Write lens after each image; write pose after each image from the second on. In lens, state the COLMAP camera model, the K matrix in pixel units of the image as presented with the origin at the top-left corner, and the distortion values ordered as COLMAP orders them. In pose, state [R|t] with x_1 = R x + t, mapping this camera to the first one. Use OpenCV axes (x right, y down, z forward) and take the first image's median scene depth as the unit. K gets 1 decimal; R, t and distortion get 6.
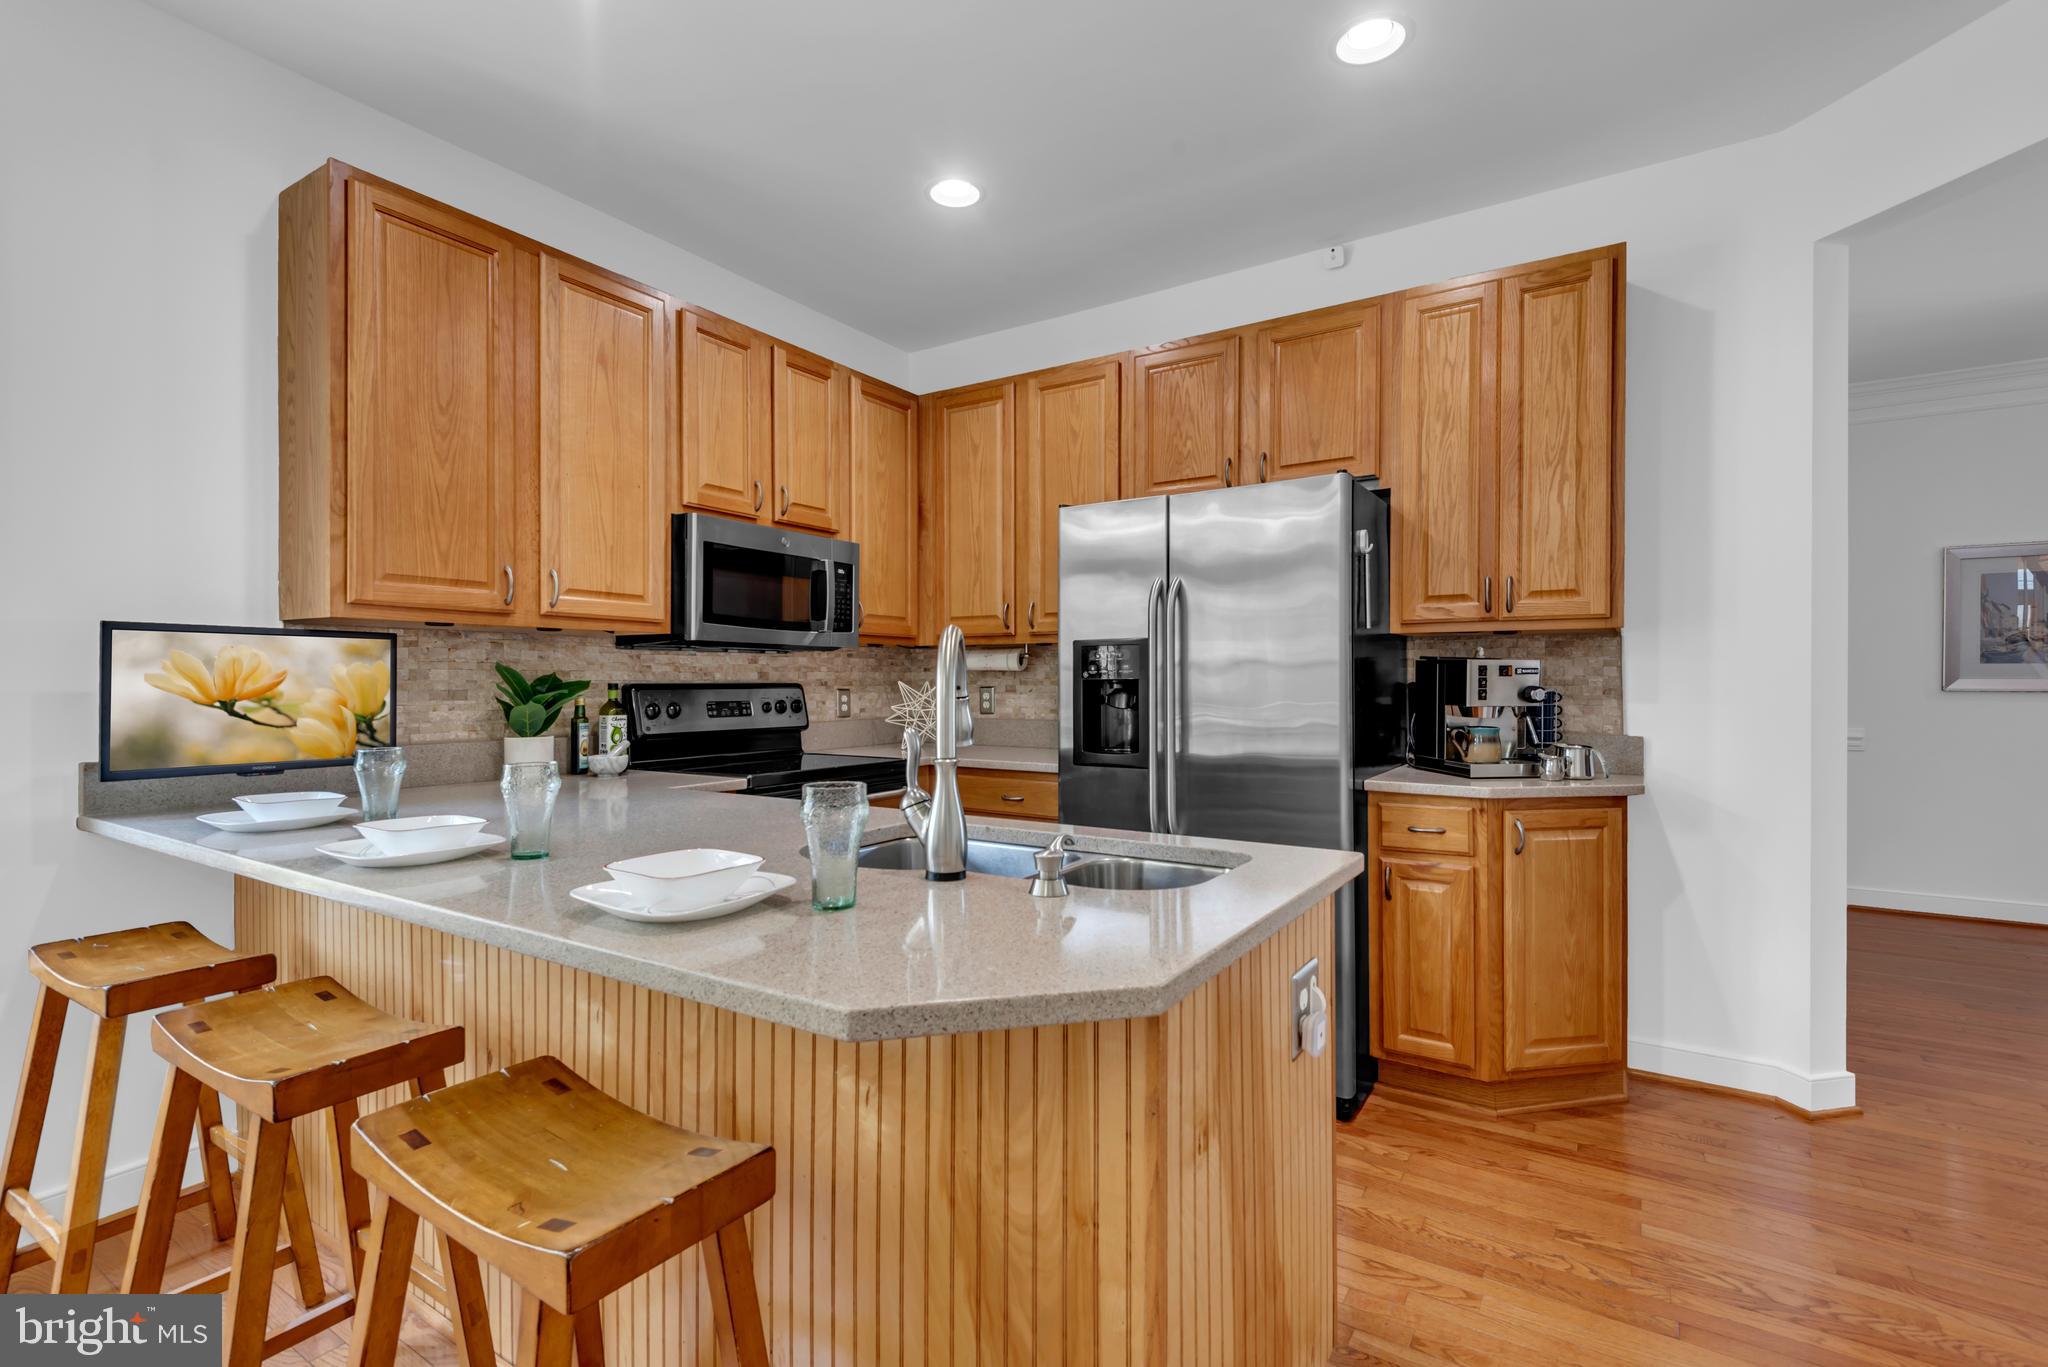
lens RADIAL K [[927.6, 0, 1019.4], [0, 927.6, 693.3], [0, 0, 1]] dist [-0.002434, -0.000956]
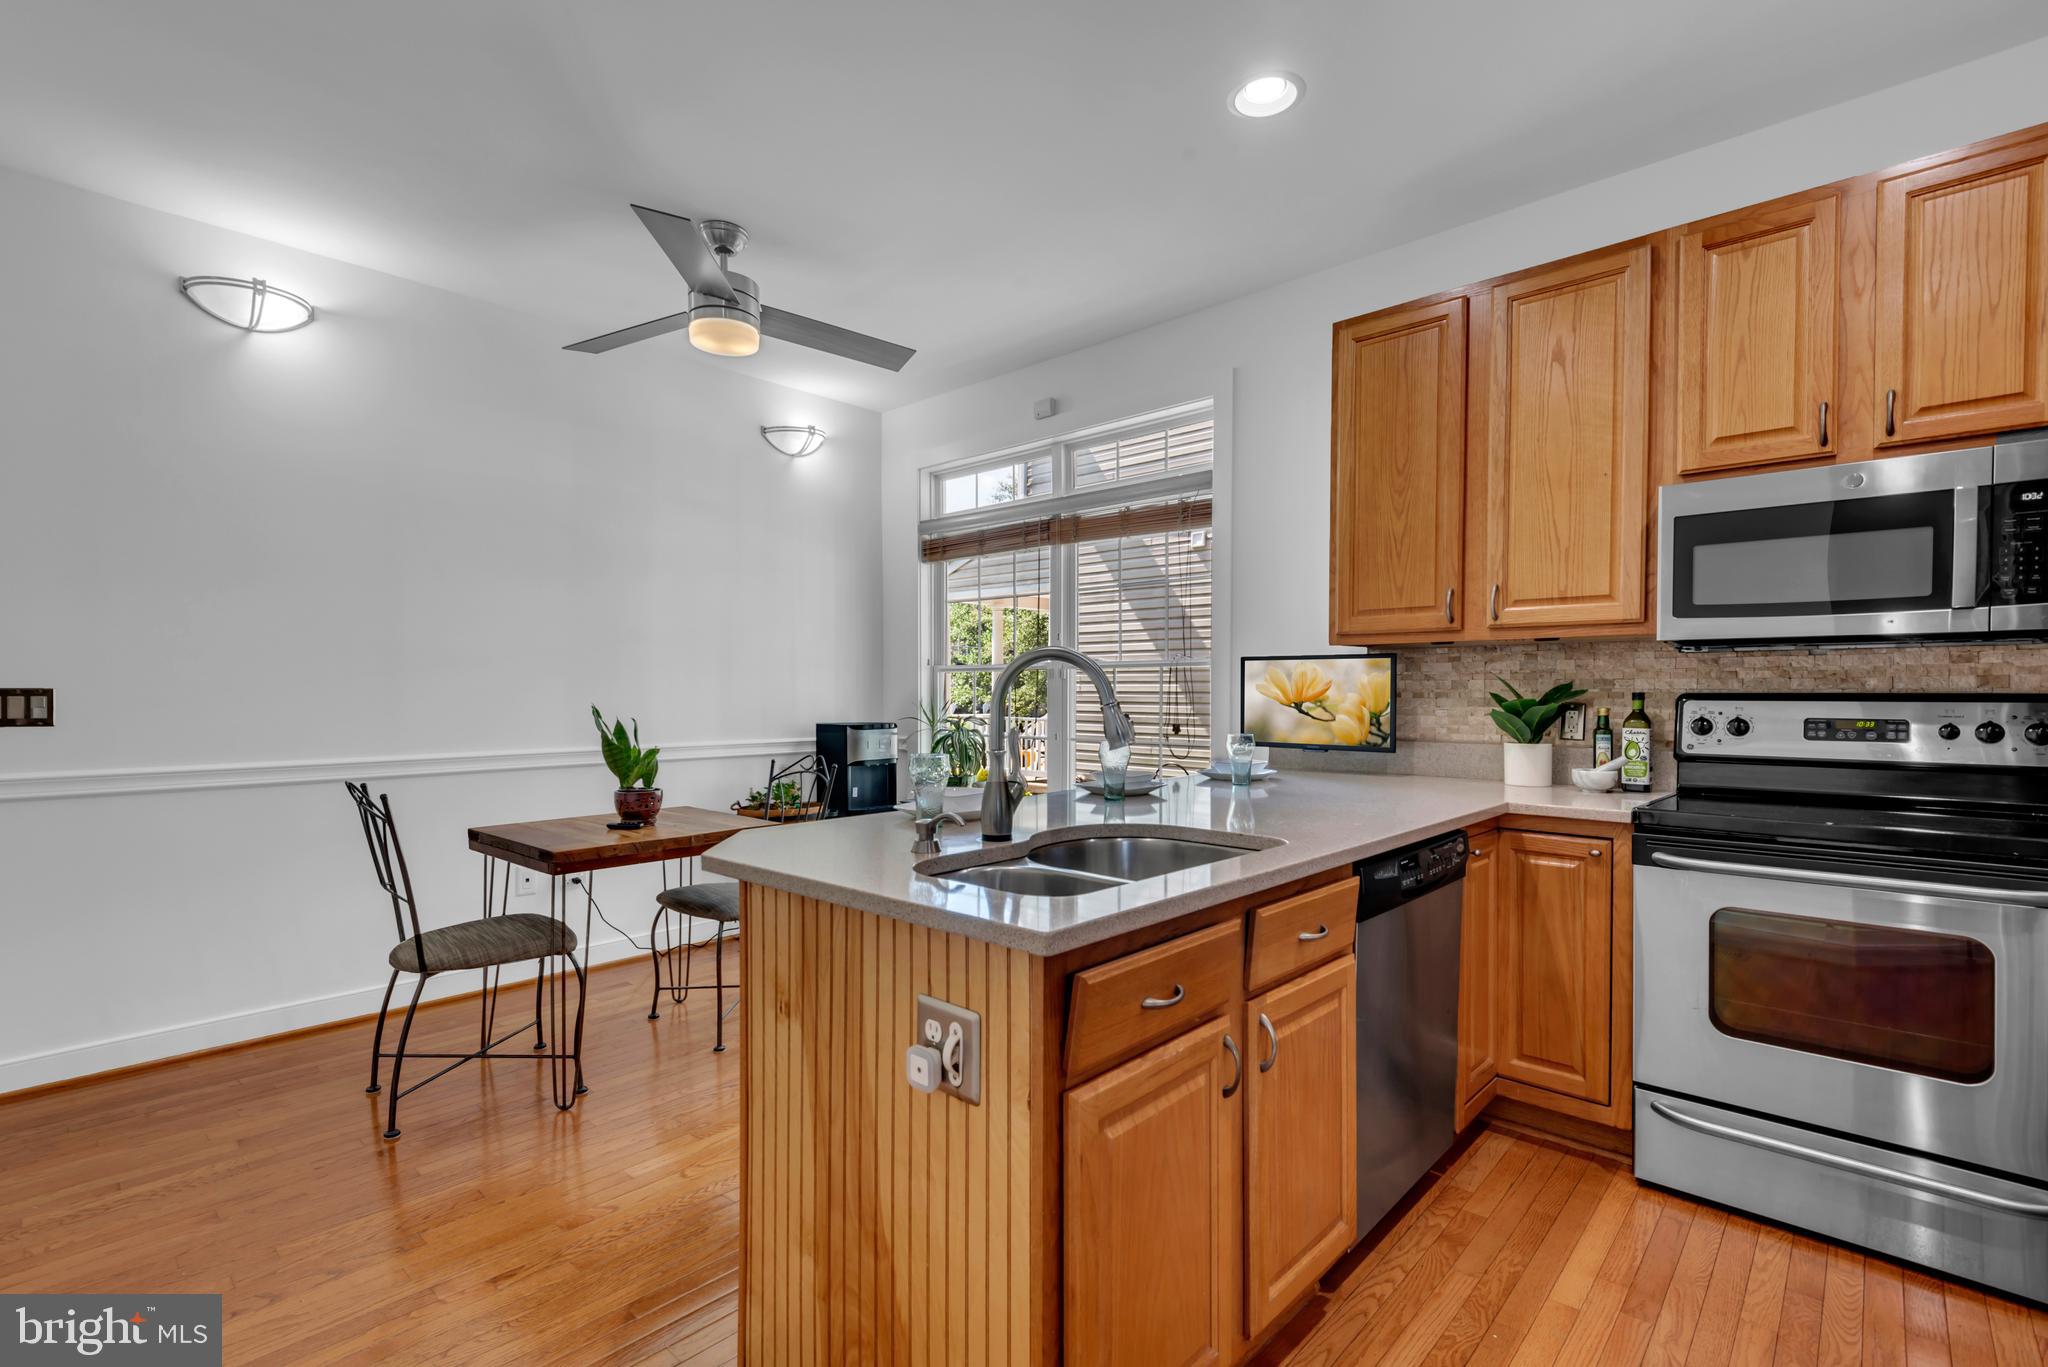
lens RADIAL K [[927.6, 0, 1018.9], [0, 927.6, 698.9], [0, 0, 1]] dist [-0.002434, -0.000956]
pose [[-0.175277, 0.012568, -0.984439, 0.644781], [-0.010501, 0.999838, 0.014634, -0.013282], [0.984463, 0.012903, -0.175116, 0.661866]]
